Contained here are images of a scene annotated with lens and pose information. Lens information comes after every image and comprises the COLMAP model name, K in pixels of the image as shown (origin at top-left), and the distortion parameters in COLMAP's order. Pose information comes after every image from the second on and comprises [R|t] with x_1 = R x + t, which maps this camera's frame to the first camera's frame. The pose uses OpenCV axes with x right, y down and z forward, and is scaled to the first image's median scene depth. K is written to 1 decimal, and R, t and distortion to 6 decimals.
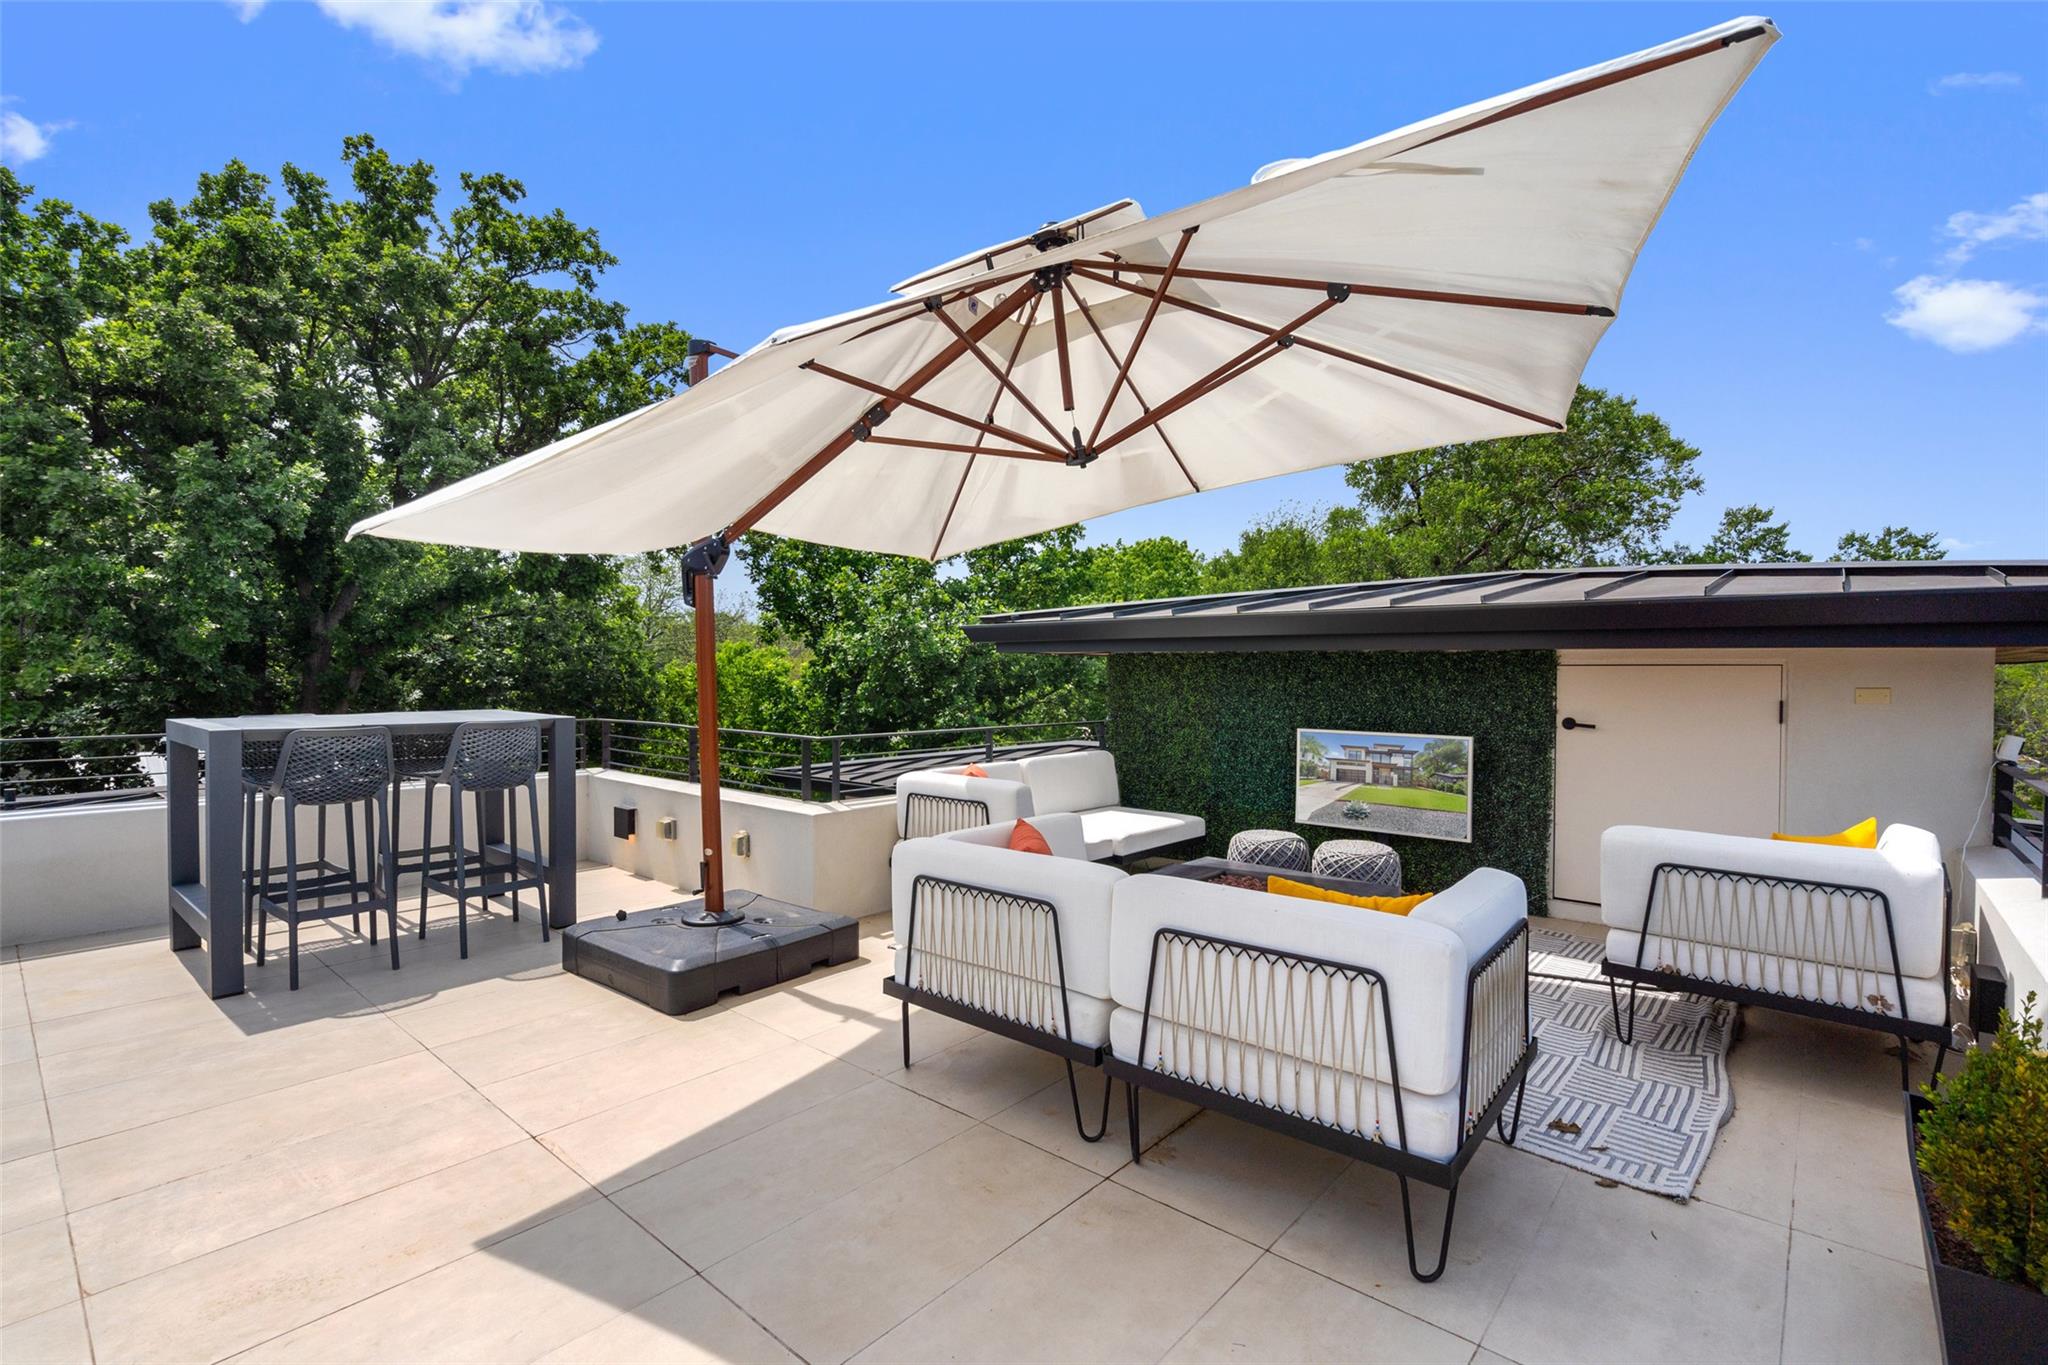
lens RADIAL K [[934.9, 0, 1022.5], [0, 934.9, 684.9], [0, 0, 1]] dist [-0.004756, 0.003379]
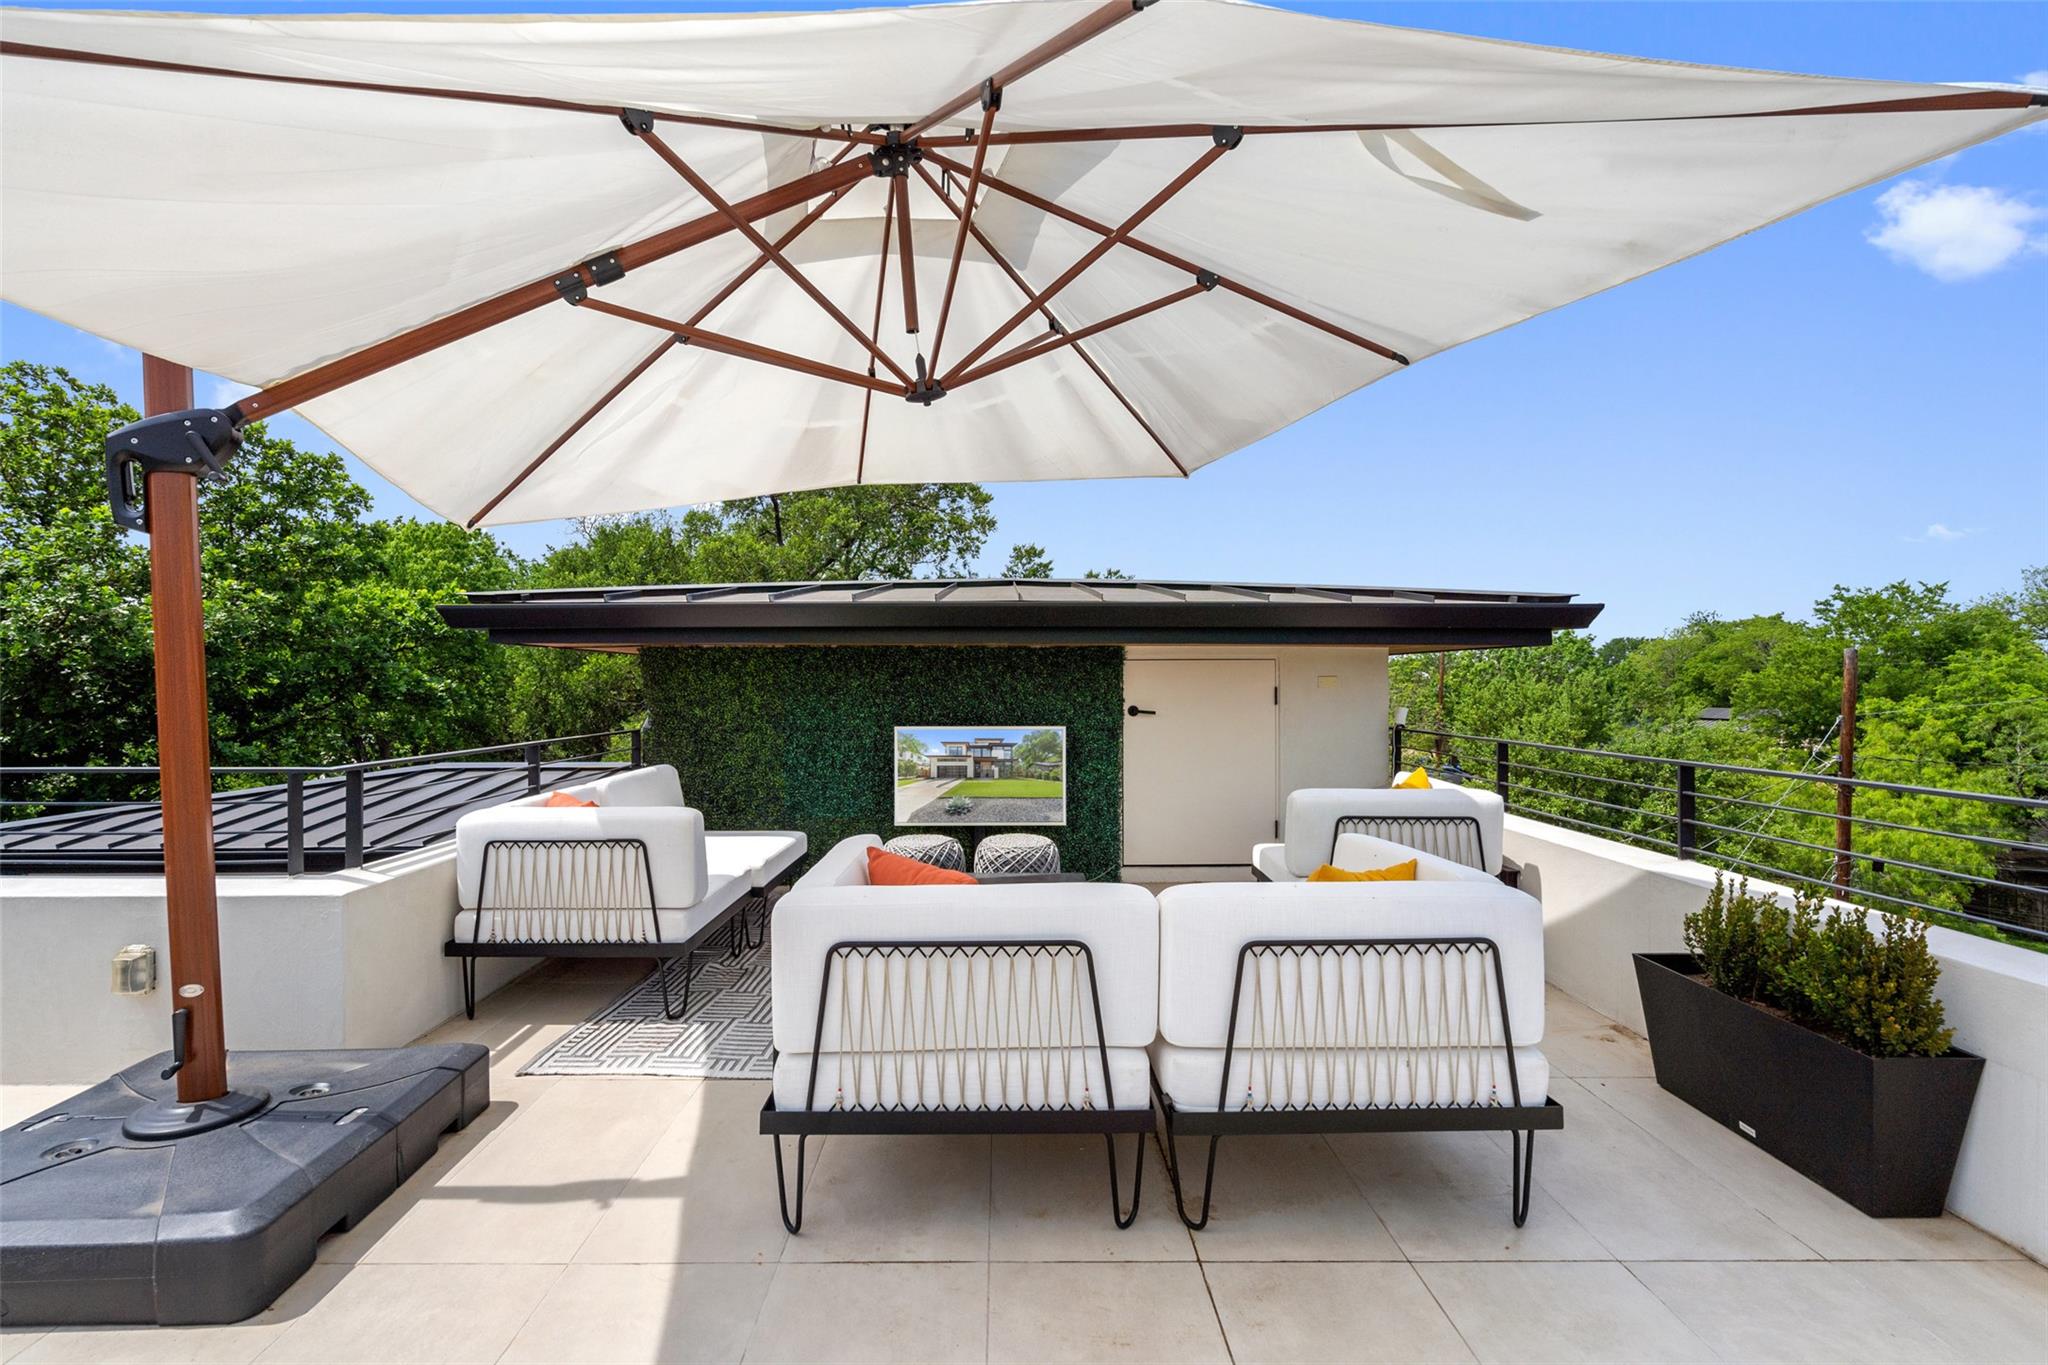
lens RADIAL K [[934.9, 0, 1014.1], [0, 934.9, 672.9], [0, 0, 1]] dist [-0.004756, 0.003379]
pose [[0.750013, -0.001767, 0.661420, -0.274525], [0.016239, 0.999744, -0.015743, 0.009991], [-0.661223, 0.022548, 0.749850, 0.229867]]
